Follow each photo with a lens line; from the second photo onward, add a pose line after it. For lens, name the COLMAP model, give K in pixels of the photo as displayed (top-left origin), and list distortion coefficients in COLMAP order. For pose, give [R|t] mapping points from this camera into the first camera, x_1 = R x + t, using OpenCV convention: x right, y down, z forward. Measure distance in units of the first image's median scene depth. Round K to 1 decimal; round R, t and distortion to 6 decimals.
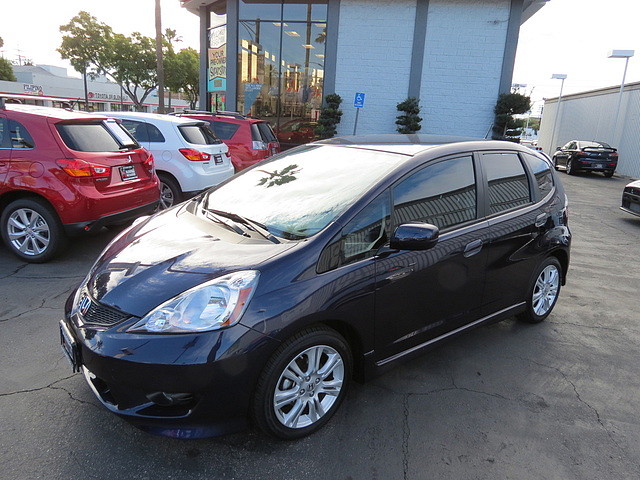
lens RADIAL K [[488.2, 0, 316.4], [0, 488.2, 238.4], [0, 0, 1]] dist [-0.008254, -0.006639]
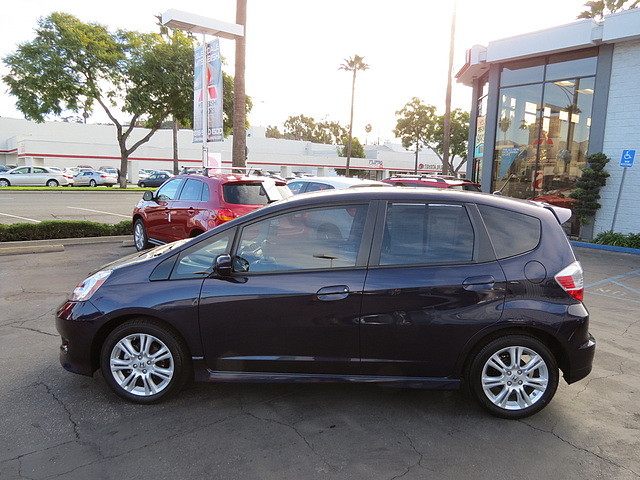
lens RADIAL K [[488.2, 0, 316.4], [0, 488.2, 238.4], [0, 0, 1]] dist [-0.008254, -0.006639]
pose [[0.726679, 0.058299, -0.684498, 0.209359], [-0.152122, 0.985313, -0.077576, -0.002188], [0.669922, 0.160500, 0.724875, 0.046948]]
